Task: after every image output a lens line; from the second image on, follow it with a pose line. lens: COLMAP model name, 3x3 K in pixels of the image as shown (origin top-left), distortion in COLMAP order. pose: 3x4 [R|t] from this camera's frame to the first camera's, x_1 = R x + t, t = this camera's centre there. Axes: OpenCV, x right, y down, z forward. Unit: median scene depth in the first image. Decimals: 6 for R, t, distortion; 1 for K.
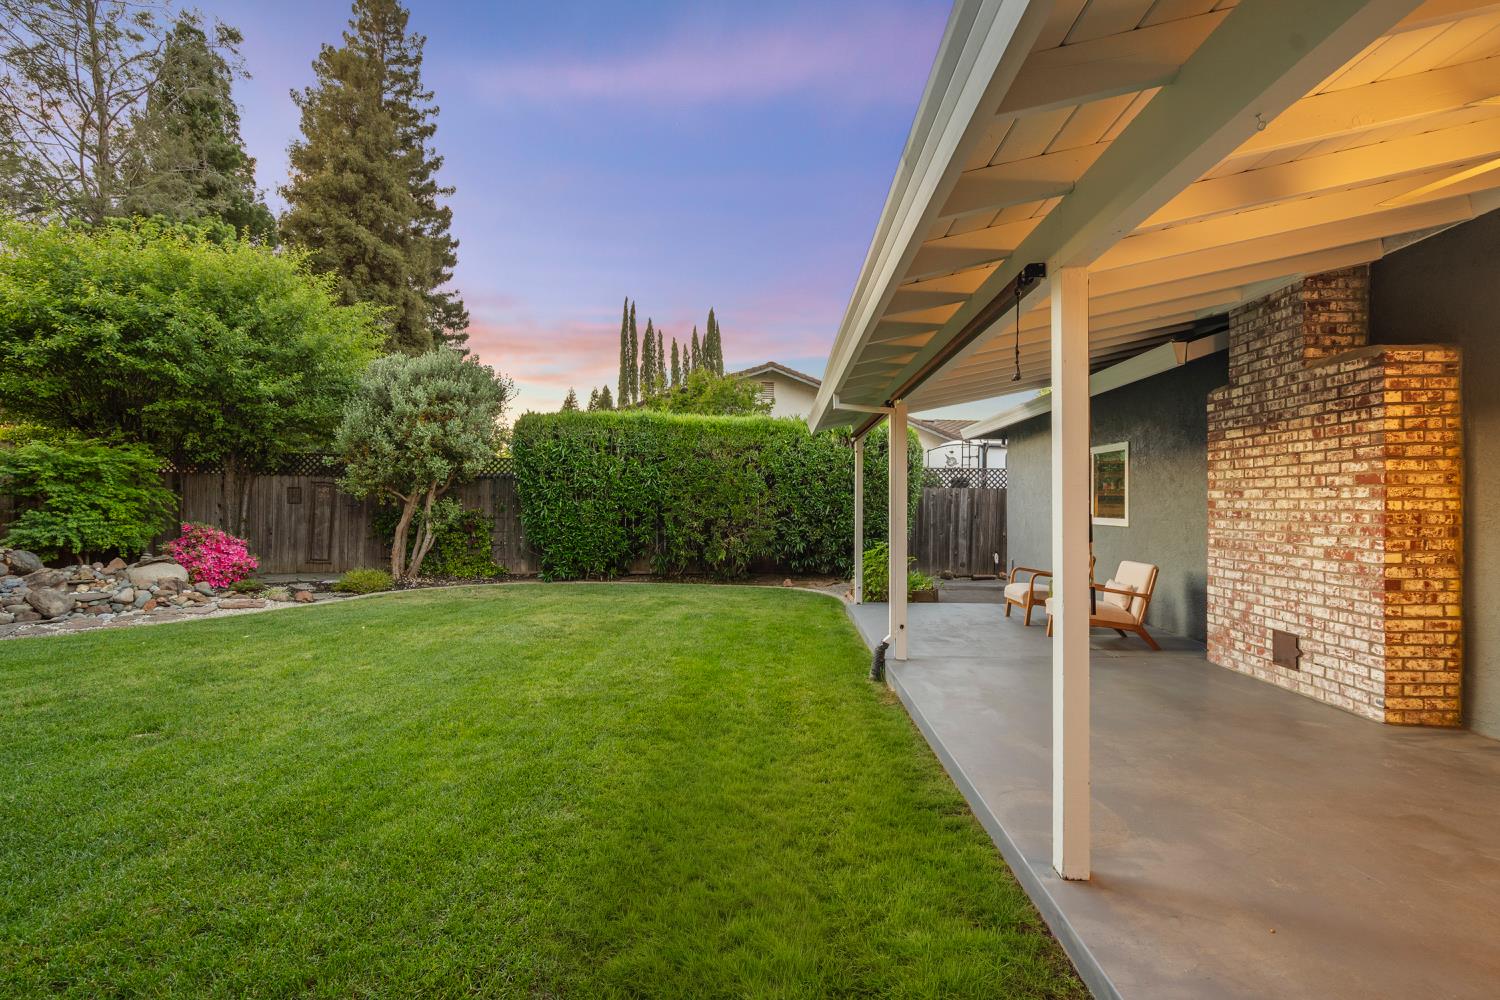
lens RADIAL K [[686.4, 0, 738.6], [0, 686.4, 508.2], [0, 0, 1]] dist [-0.011258, 0.003966]
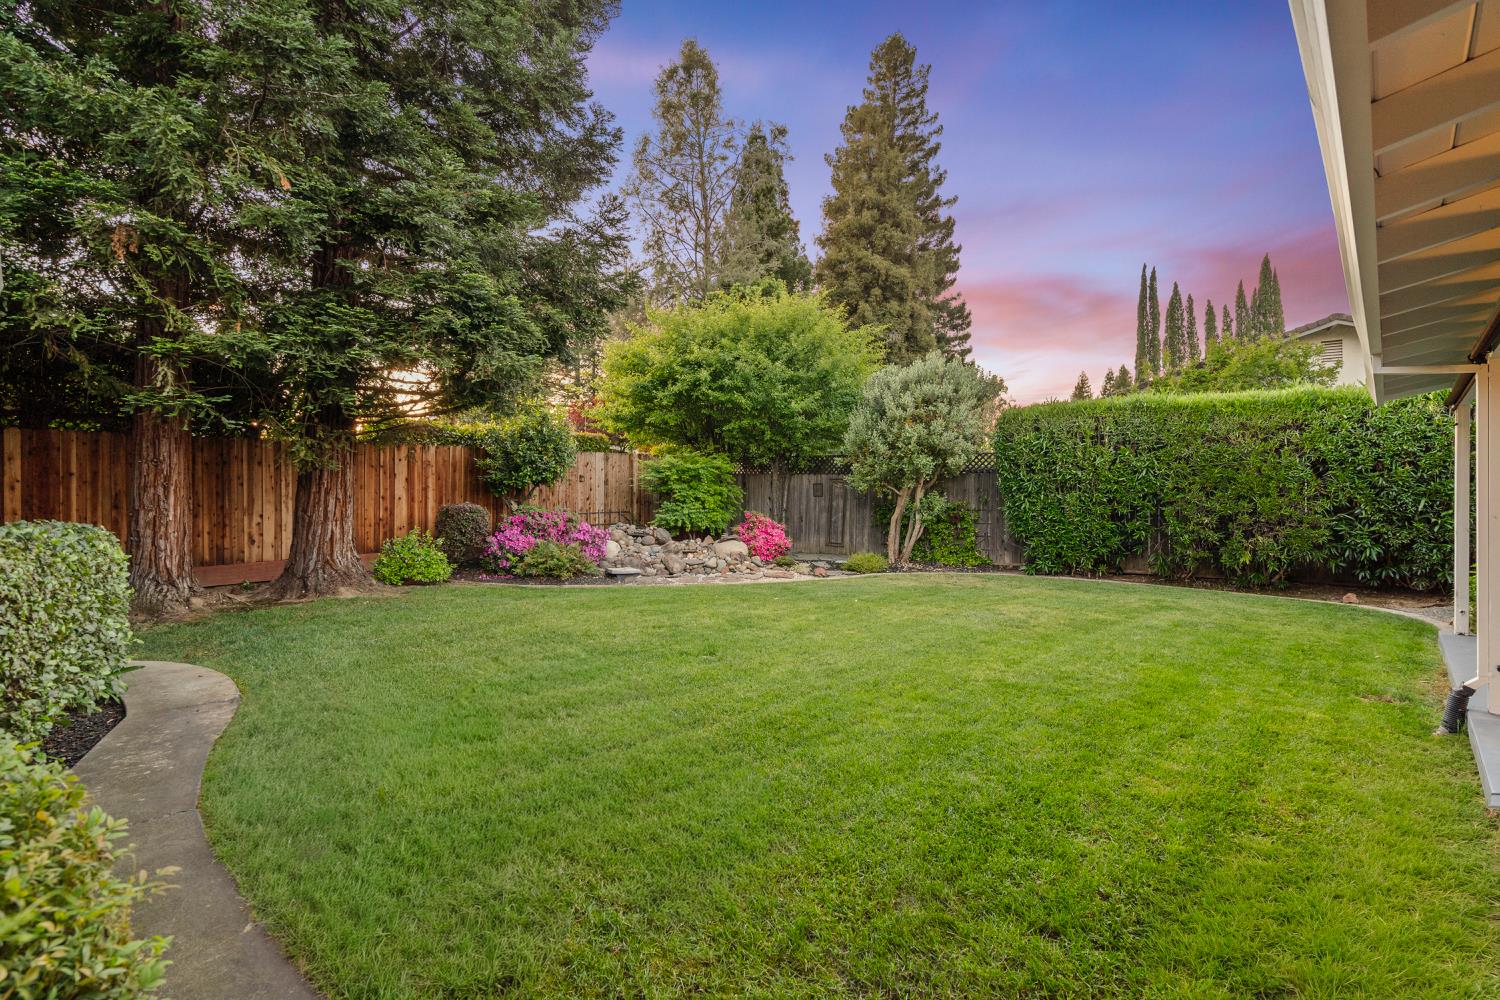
lens RADIAL K [[686.4, 0, 753.6], [0, 686.4, 493.7], [0, 0, 1]] dist [-0.011258, 0.003966]
pose [[0.768537, -0.004170, -0.639792, 0.052075], [-0.002383, 0.999953, -0.009380, -0.000397], [0.639801, 0.008733, 0.768491, -0.023664]]
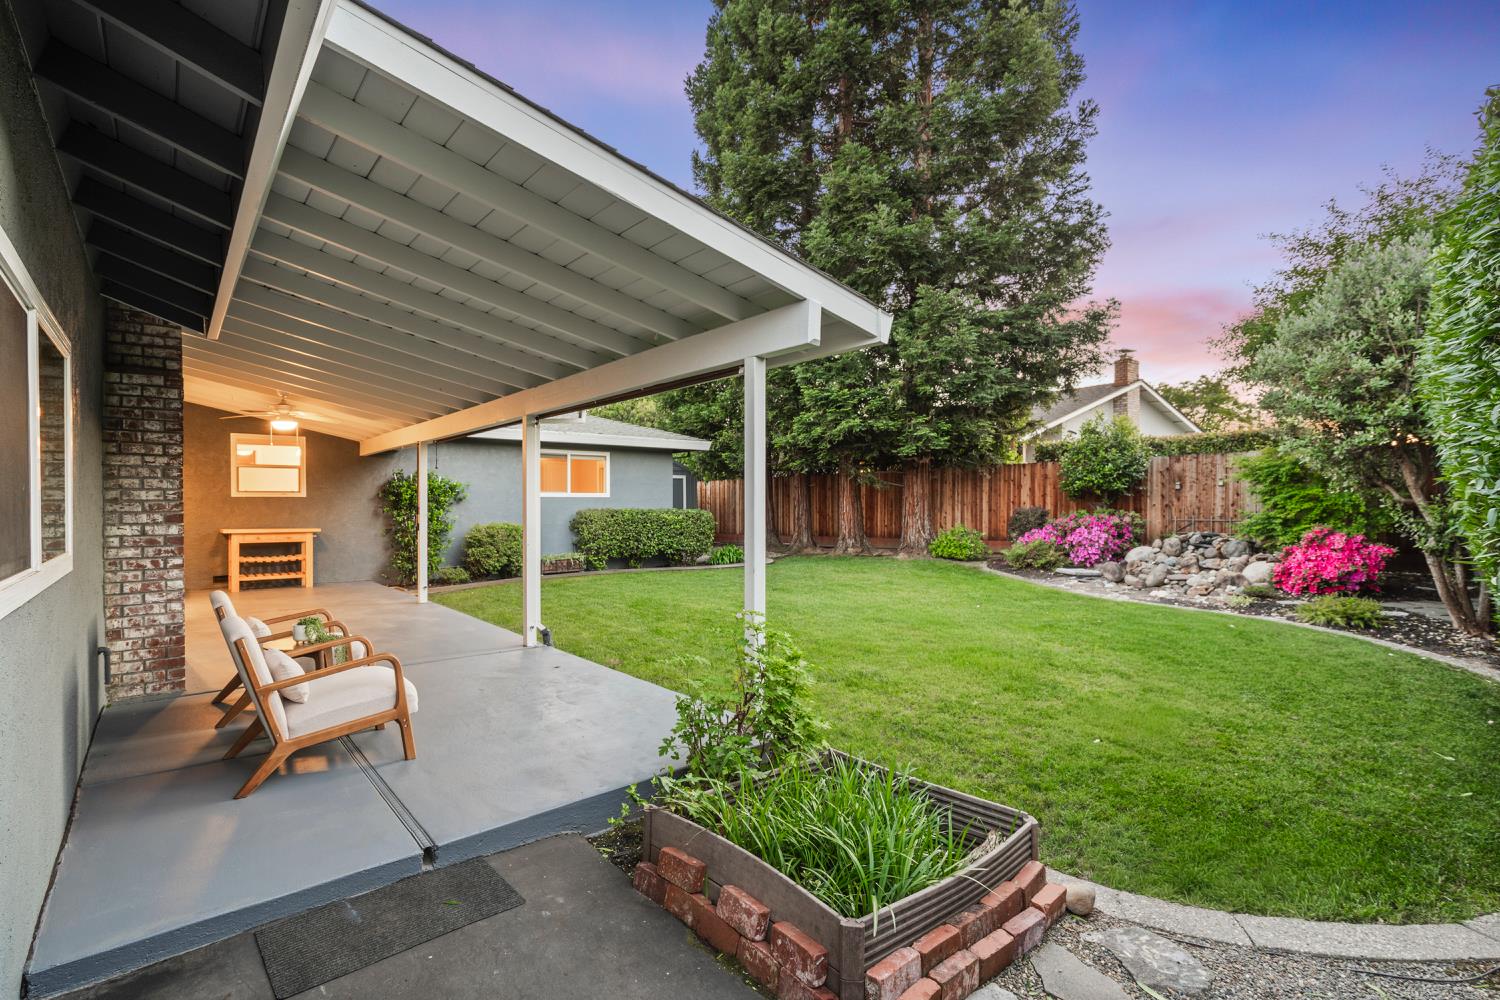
lens RADIAL K [[686.4, 0, 740.5], [0, 686.4, 501.7], [0, 0, 1]] dist [-0.011258, 0.003966]
pose [[-0.719556, 0.001779, -0.694432, 0.356345], [-0.005853, 0.999946, 0.008627, -0.012043], [0.694410, 0.010273, -0.719507, 0.936249]]
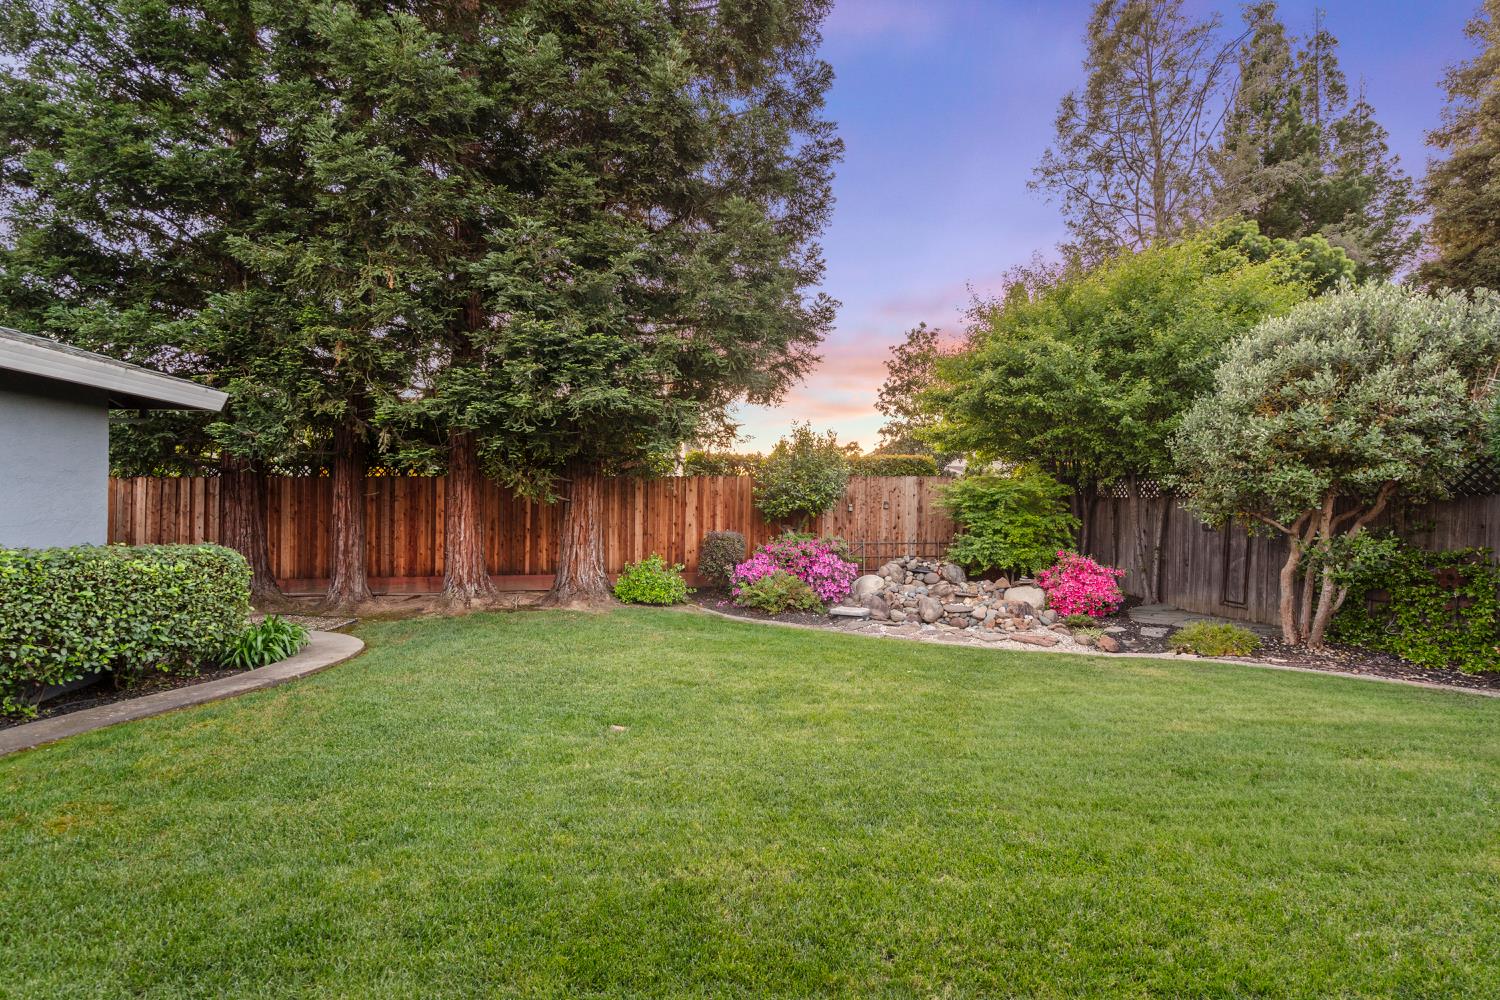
lens RADIAL K [[686.4, 0, 755.6], [0, 686.4, 508.5], [0, 0, 1]] dist [-0.011258, 0.003966]
pose [[0.098751, -0.009548, -0.995066, 0.130244], [-0.016651, 0.999798, -0.011245, -0.016508], [0.994973, 0.017679, 0.098572, 0.379701]]
